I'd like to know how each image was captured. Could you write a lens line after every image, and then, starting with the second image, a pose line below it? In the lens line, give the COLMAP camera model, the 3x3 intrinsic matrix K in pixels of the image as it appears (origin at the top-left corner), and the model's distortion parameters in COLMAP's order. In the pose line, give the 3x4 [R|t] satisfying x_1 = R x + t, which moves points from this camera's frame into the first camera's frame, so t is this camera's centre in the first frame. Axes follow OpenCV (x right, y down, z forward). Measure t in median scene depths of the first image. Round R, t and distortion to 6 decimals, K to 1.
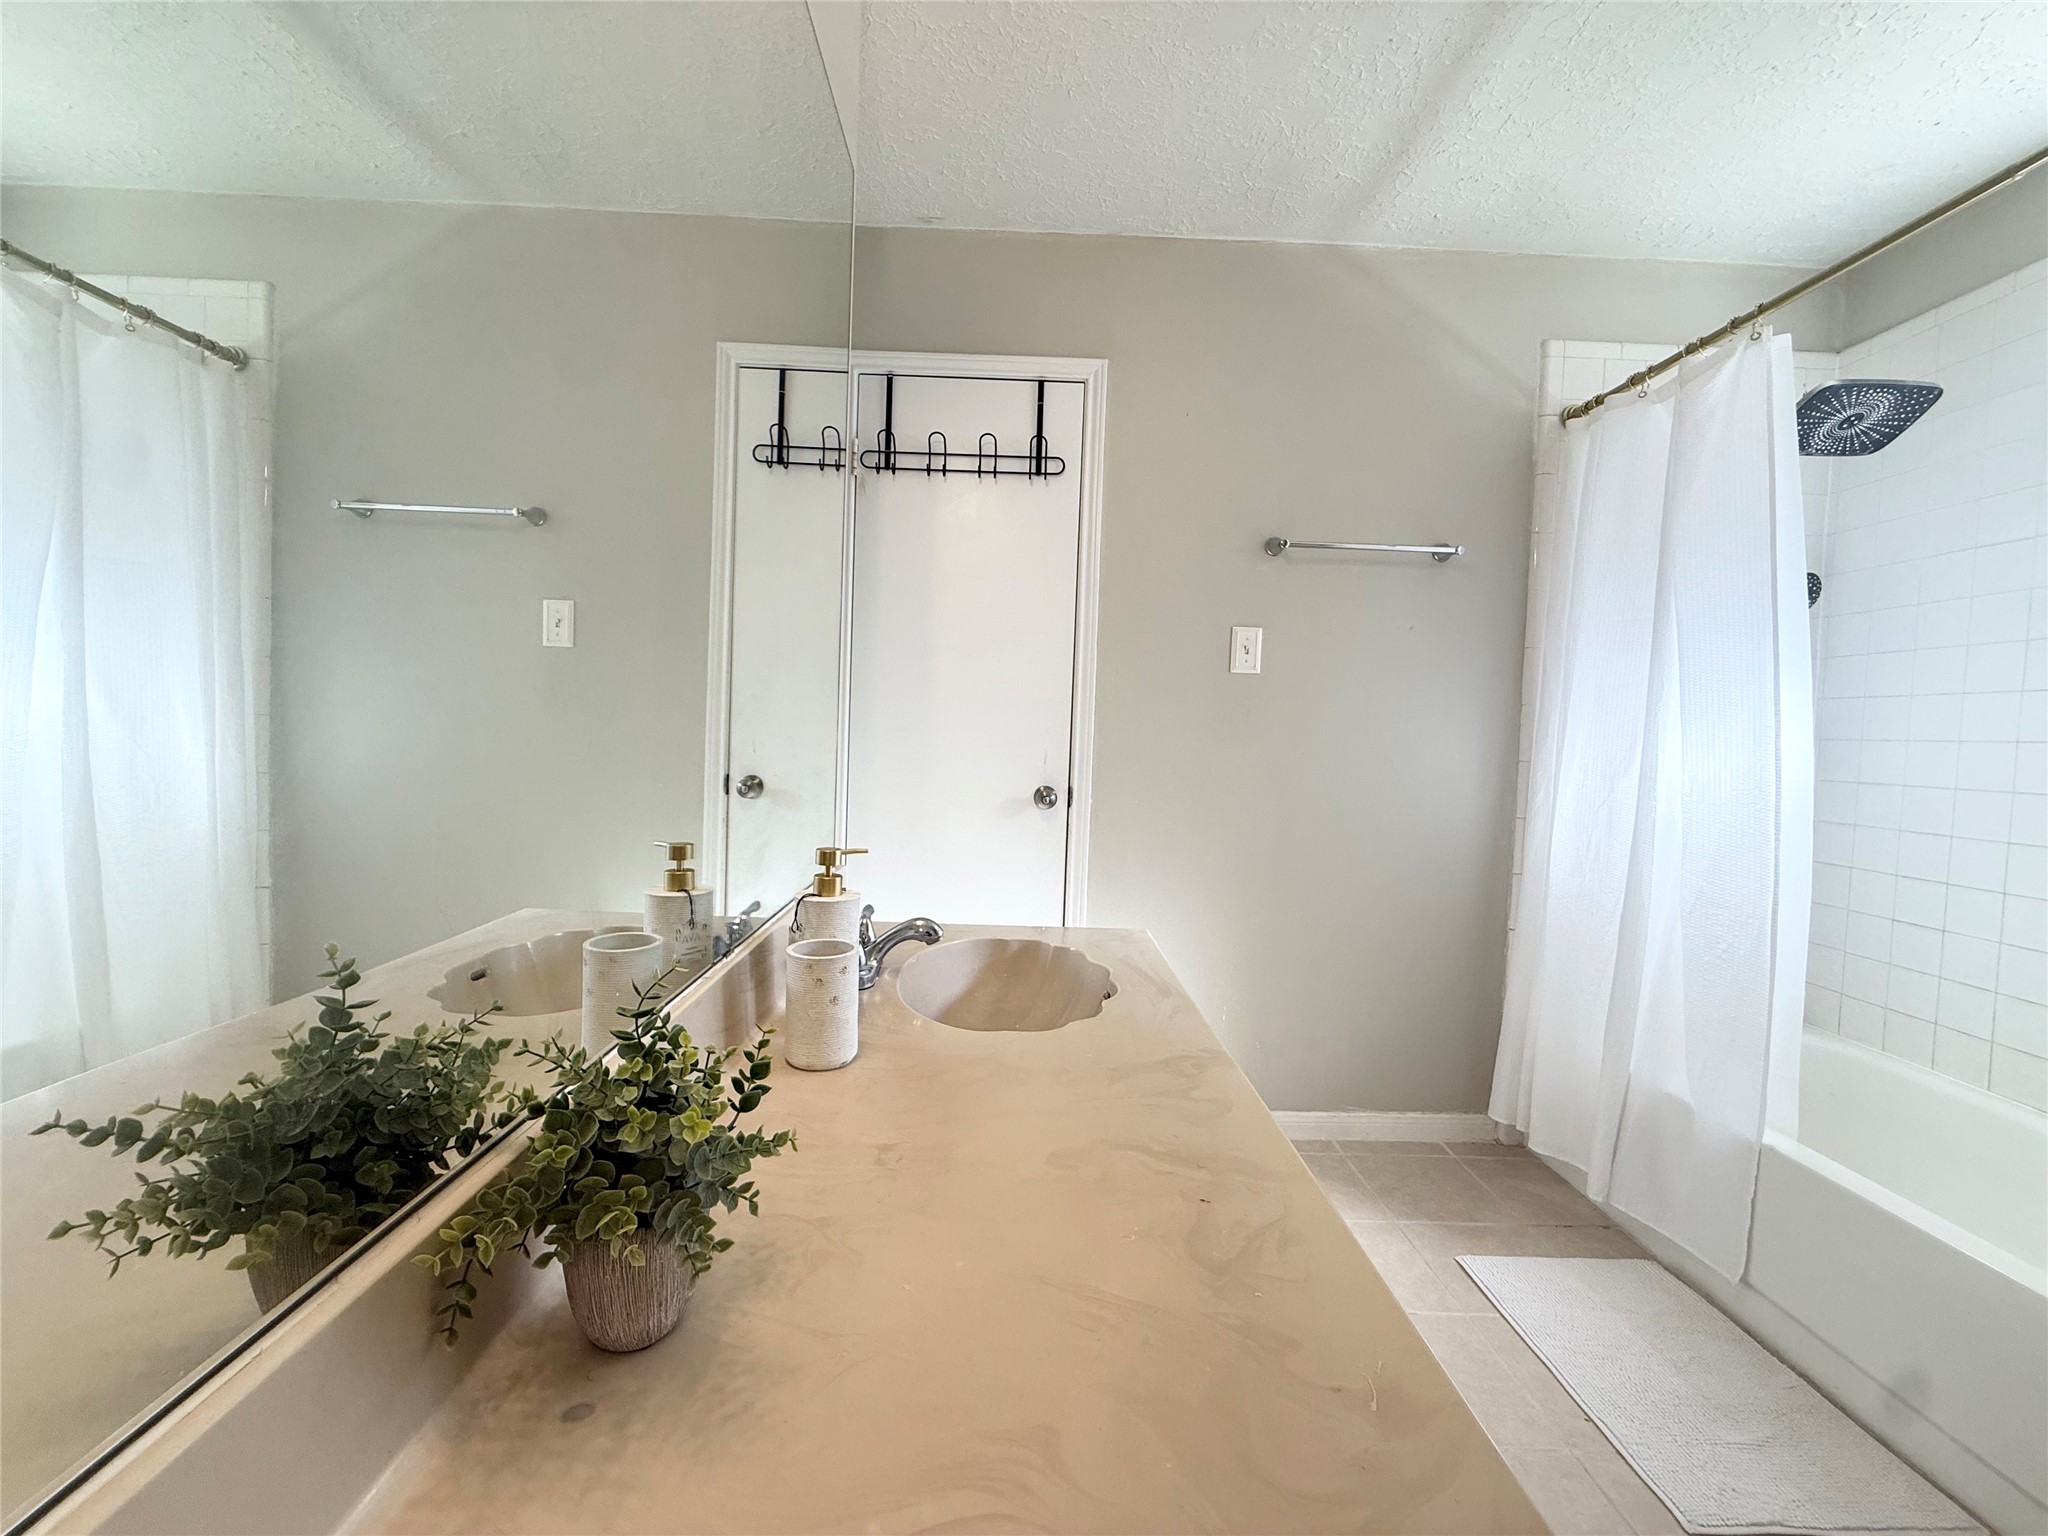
lens RADIAL K [[810.7, 0, 1029.5], [0, 810.7, 770.1], [0, 0, 1]] dist [-0.001665, 0.000449]
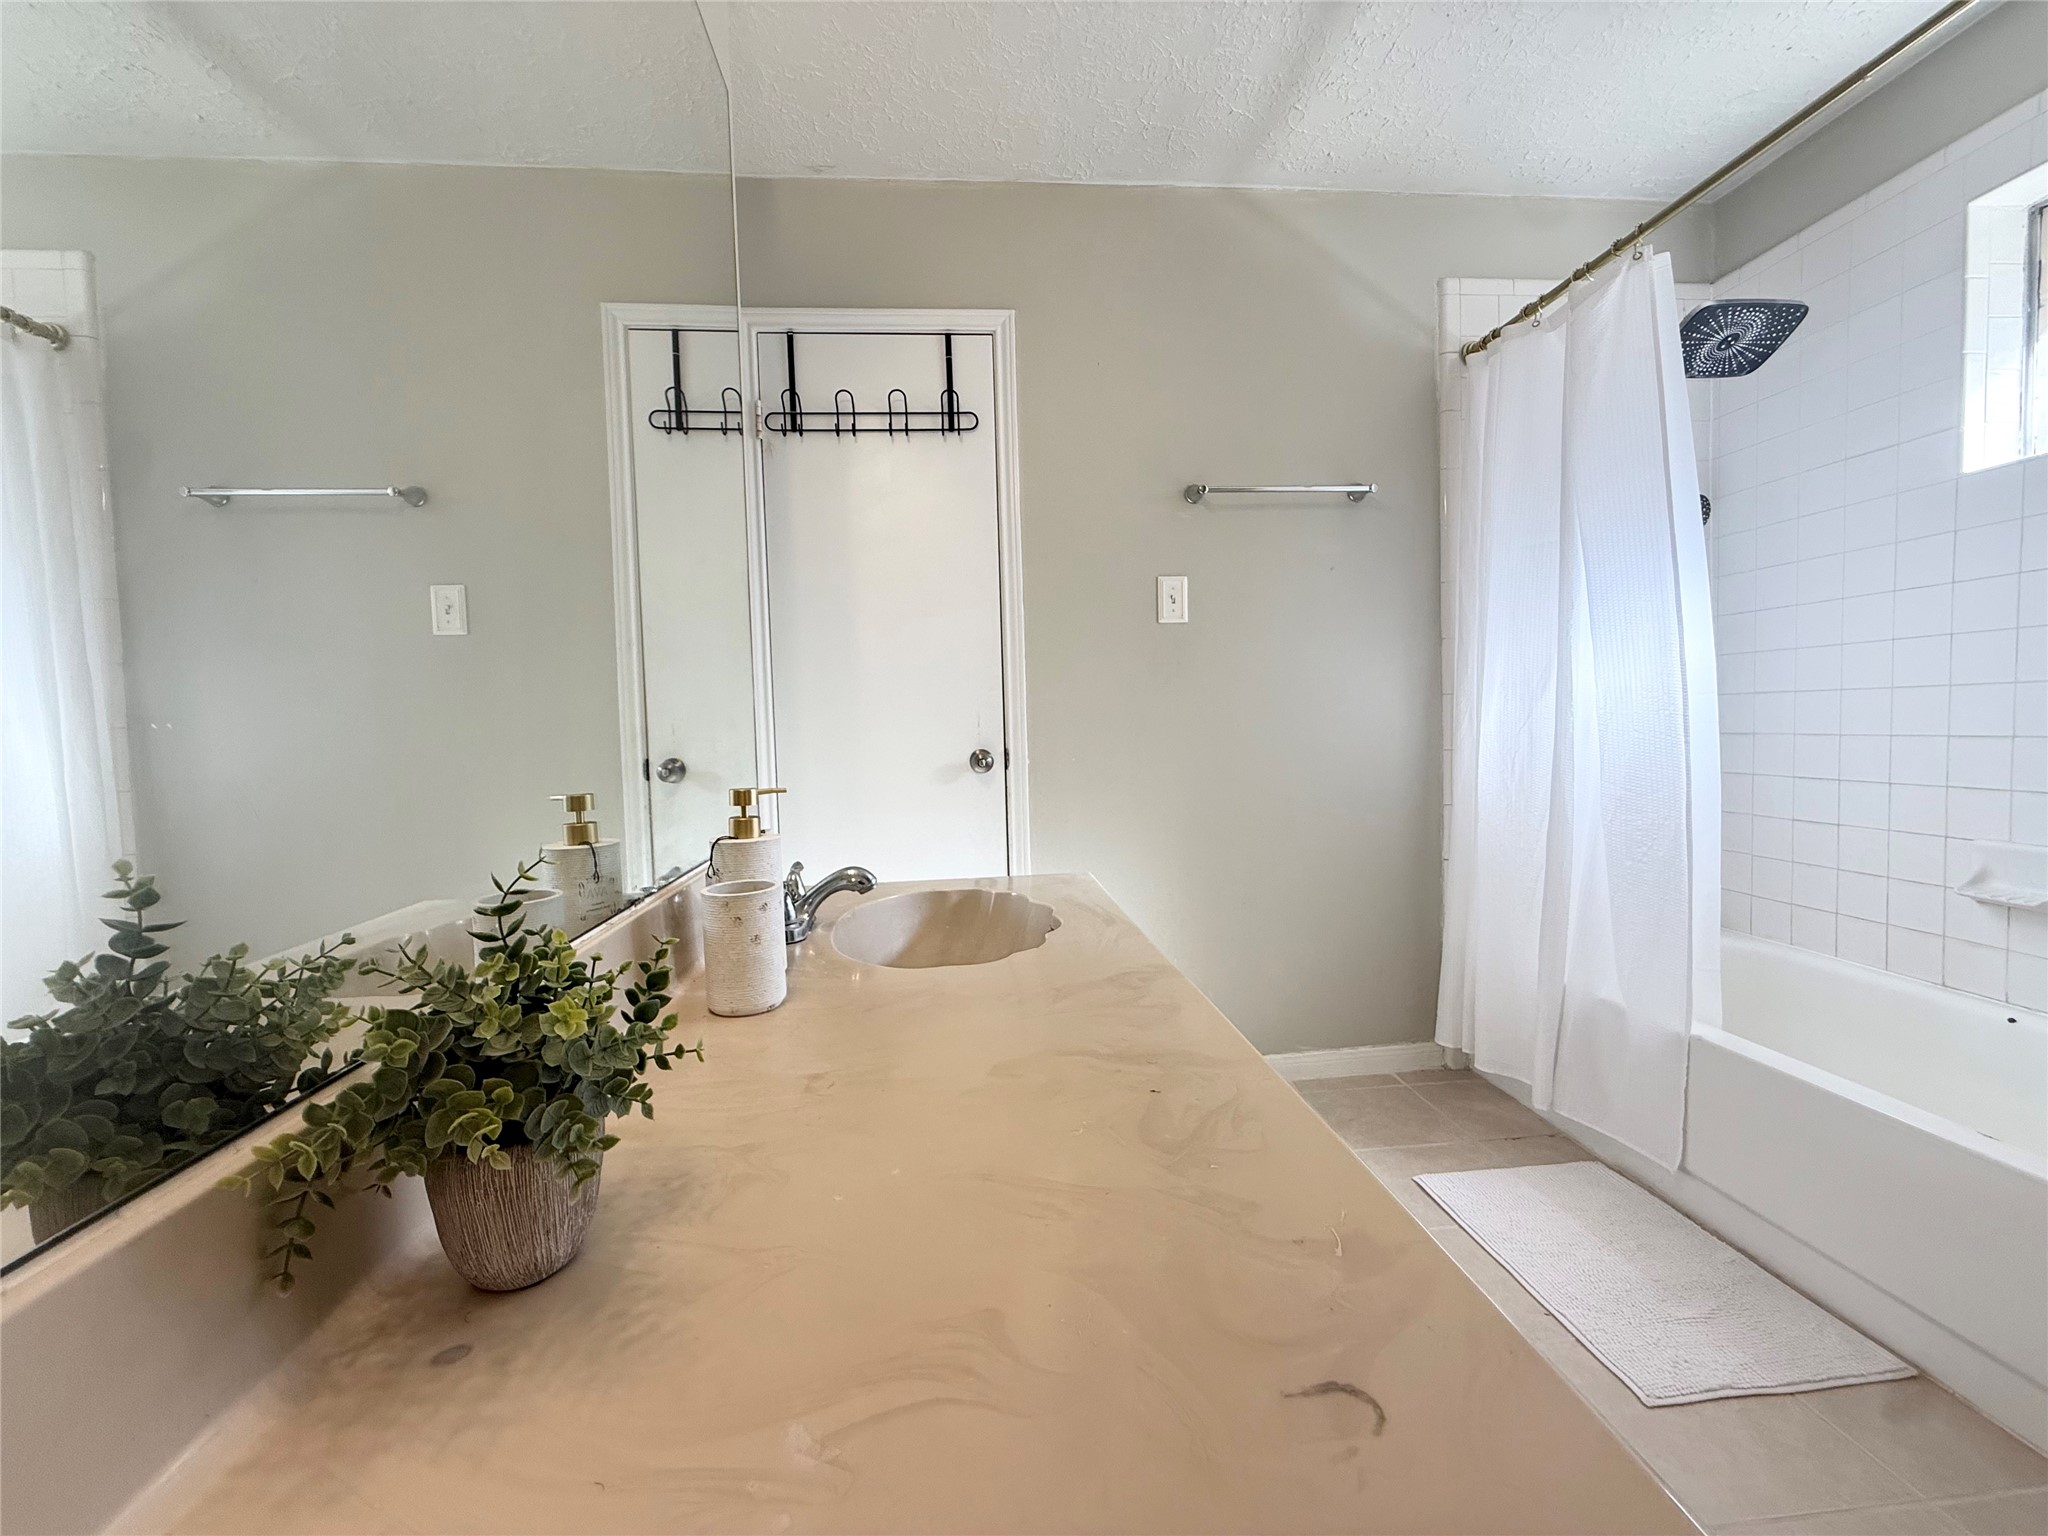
lens RADIAL K [[810.7, 0, 1028.7], [0, 810.7, 768.4], [0, 0, 1]] dist [-0.001665, 0.000449]
pose [[0.995226, -0.068480, 0.069537, 0.009022], [0.067932, 0.997638, 0.010209, 0.043172], [-0.070072, -0.005436, 0.997527, 0.020523]]
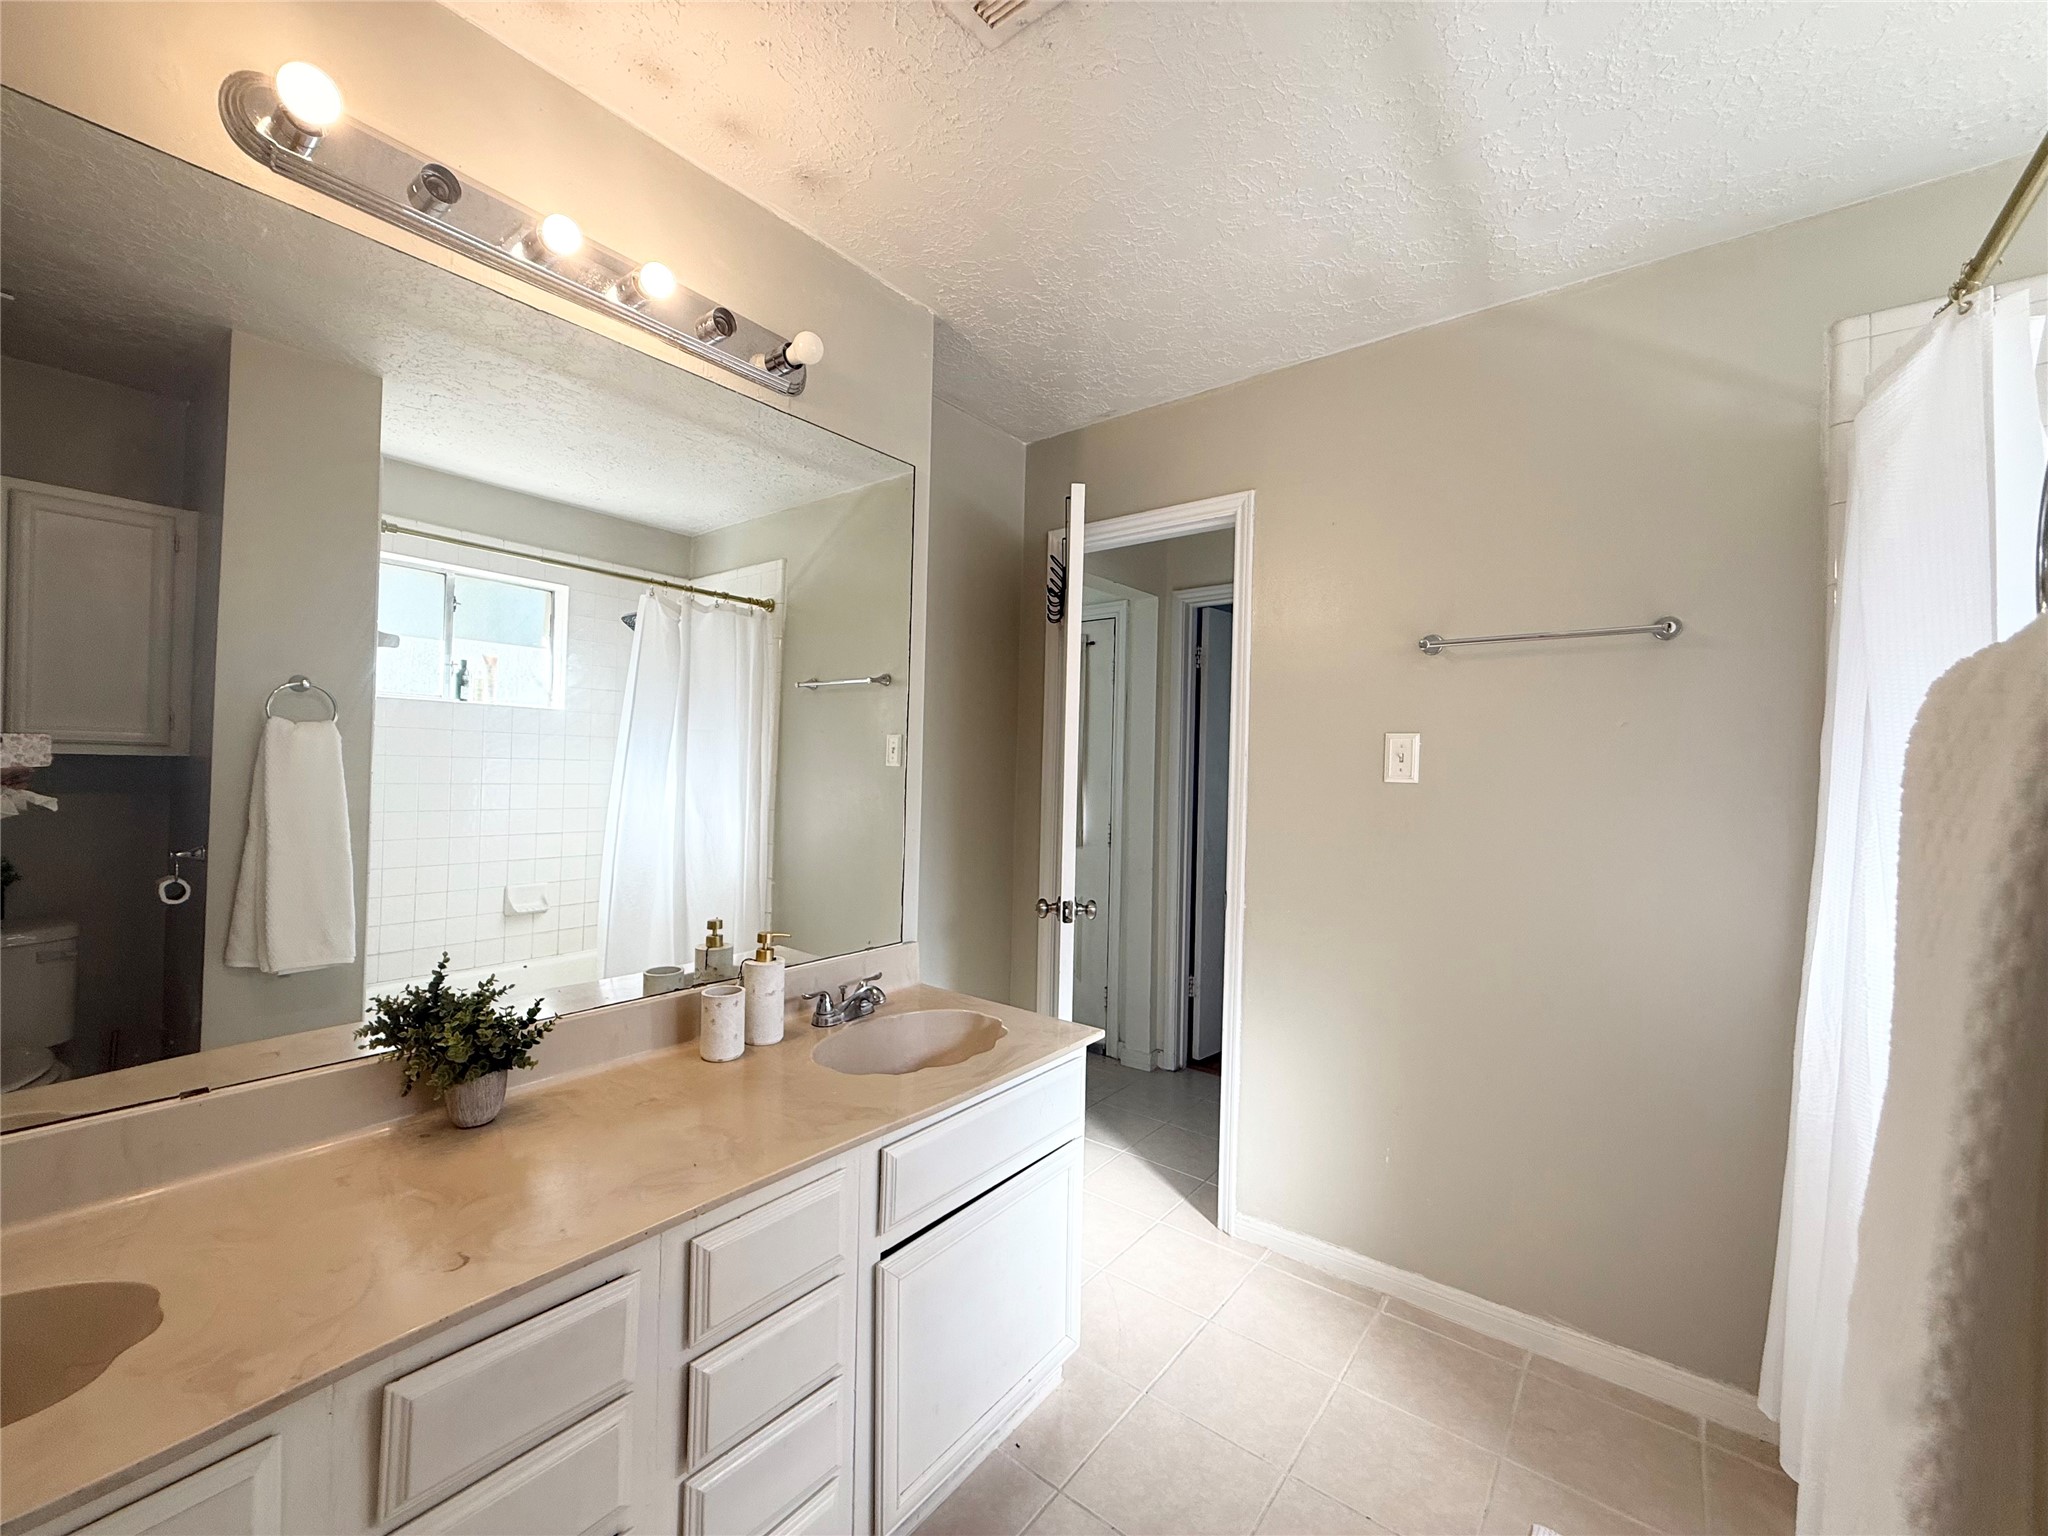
lens RADIAL K [[810.7, 0, 1023.1], [0, 810.7, 775.6], [0, 0, 1]] dist [-0.001665, 0.000449]
pose [[0.779875, -0.009258, -0.625866, 0.597534], [-0.032071, 0.997986, -0.054725, -0.074143], [0.625113, 0.062750, 0.778008, 0.010769]]
